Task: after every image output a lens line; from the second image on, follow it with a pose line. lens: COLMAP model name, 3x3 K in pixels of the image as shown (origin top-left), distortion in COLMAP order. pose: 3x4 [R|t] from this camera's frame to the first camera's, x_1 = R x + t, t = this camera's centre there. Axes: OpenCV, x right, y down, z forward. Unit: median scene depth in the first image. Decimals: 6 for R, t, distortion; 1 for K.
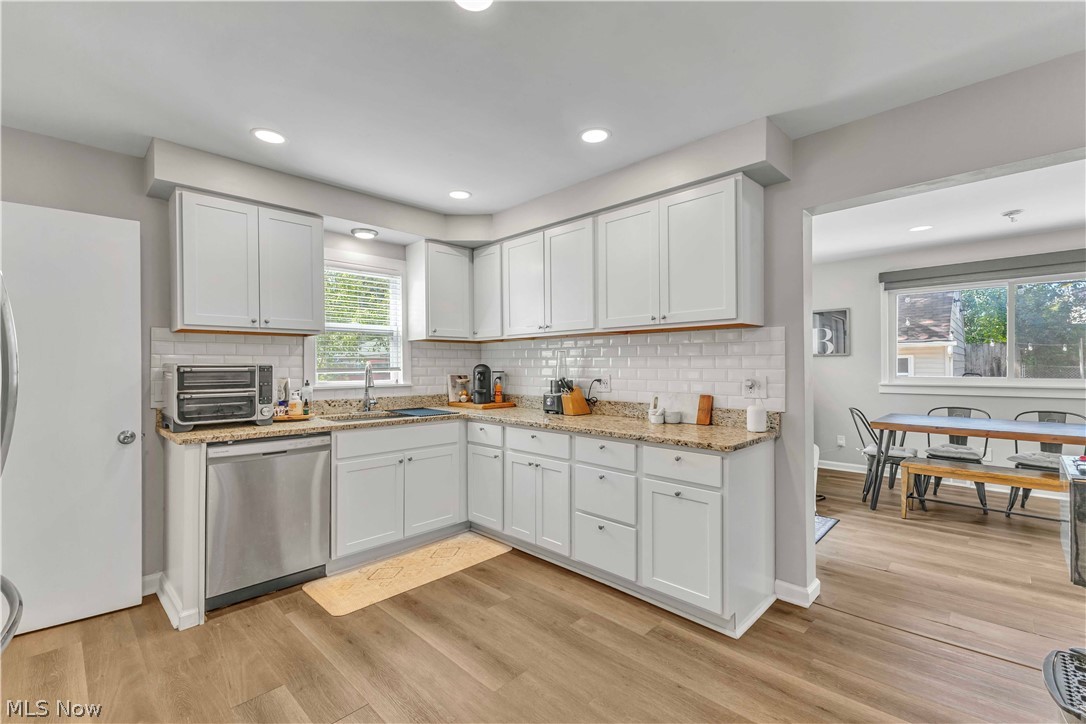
lens RADIAL K [[470.7, 0, 540.6], [0, 470.7, 365.4], [0, 0, 1]] dist [0.008126, -0.000423]
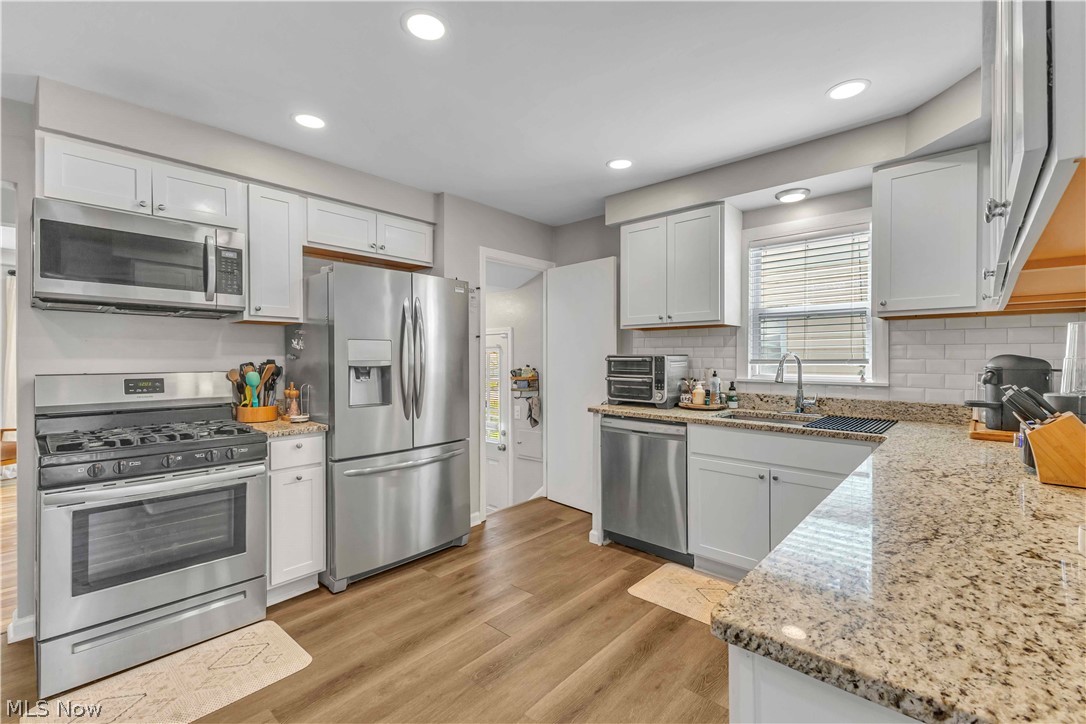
lens RADIAL K [[474.7, 0, 545.0], [0, 474.7, 359.8], [0, 0, 1]] dist [0.002344, 0.003719]
pose [[0.046363, 0.011793, -0.998855, 0.466976], [0.001605, 0.999928, 0.011880, -0.004629], [0.998923, -0.002154, 0.046340, 0.569603]]
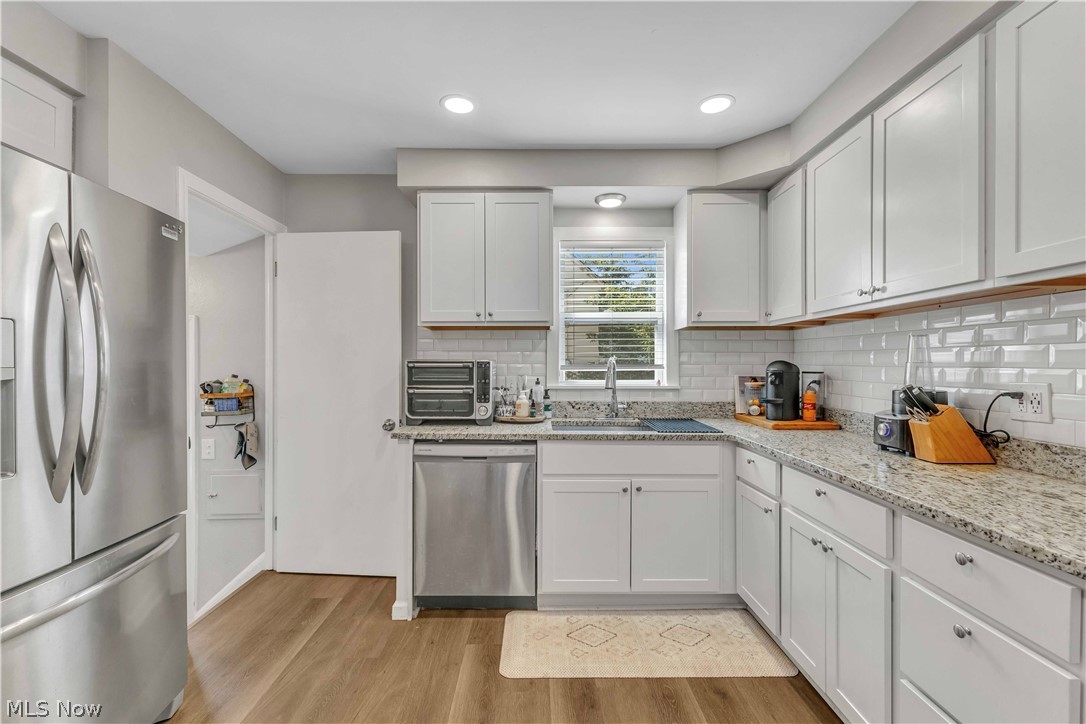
lens RADIAL K [[470.7, 0, 540.6], [0, 470.7, 365.4], [0, 0, 1]] dist [0.008126, -0.000423]
pose [[0.706829, 0.007323, -0.707347, 0.130639], [-0.003444, 0.999970, 0.006911, 0.001091], [0.707376, -0.002449, 0.706833, 0.360115]]
